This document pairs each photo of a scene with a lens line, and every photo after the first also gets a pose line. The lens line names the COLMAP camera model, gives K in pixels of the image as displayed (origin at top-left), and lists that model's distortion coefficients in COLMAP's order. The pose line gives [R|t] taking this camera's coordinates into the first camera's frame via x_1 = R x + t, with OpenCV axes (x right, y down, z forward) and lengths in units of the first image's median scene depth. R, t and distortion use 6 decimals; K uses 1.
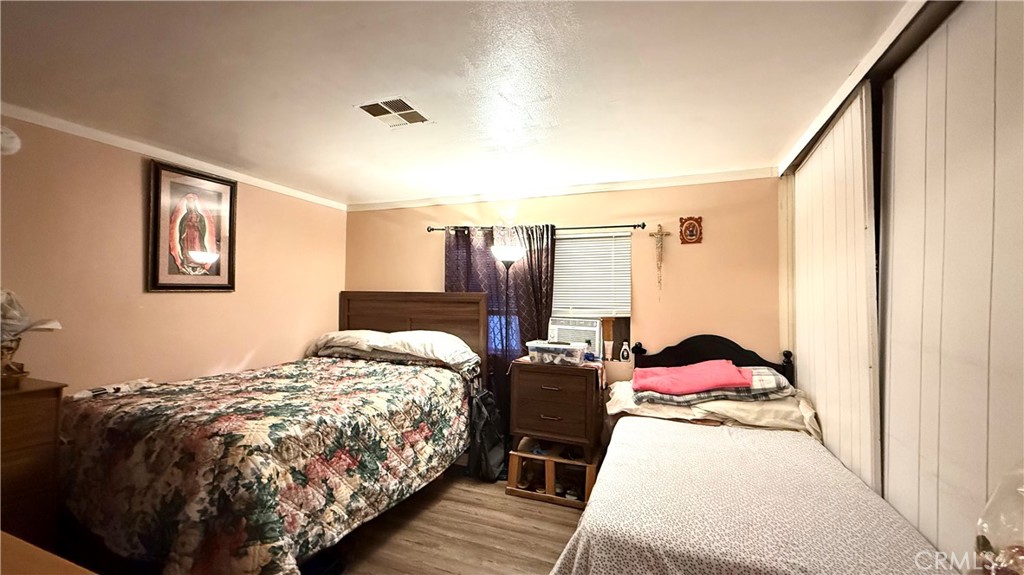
lens RADIAL K [[406.3, 0, 511.6], [0, 406.3, 288.1], [0, 0, 1]] dist [0.000615, -0.000677]
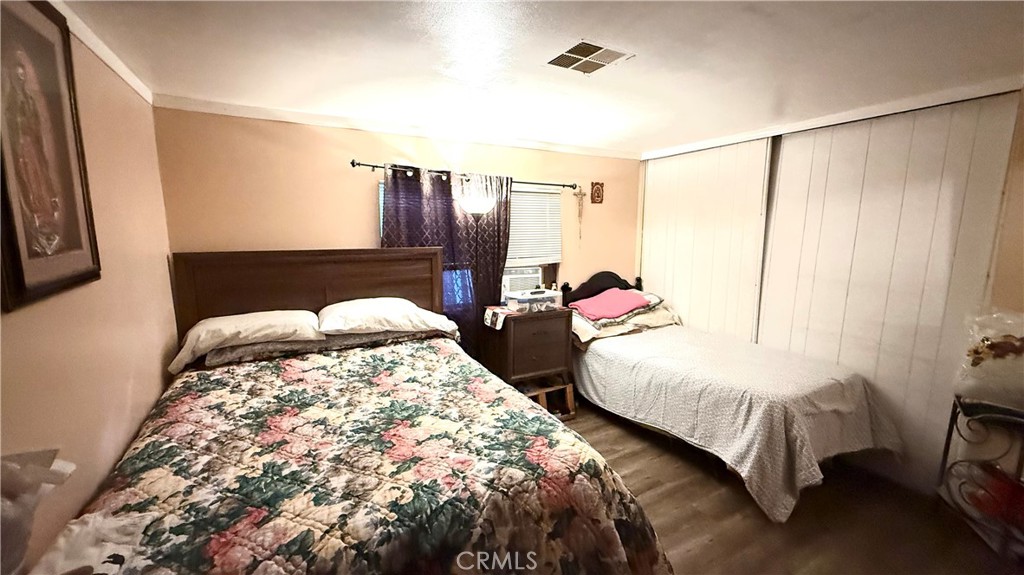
lens RADIAL K [[406.3, 0, 507.9], [0, 406.3, 287.5], [0, 0, 1]] dist [0.000615, -0.000677]
pose [[0.638772, -0.130891, 0.758181, -0.750171], [-0.013950, 0.983291, 0.181506, -0.074516], [-0.769270, -0.126517, 0.626273, 0.361158]]
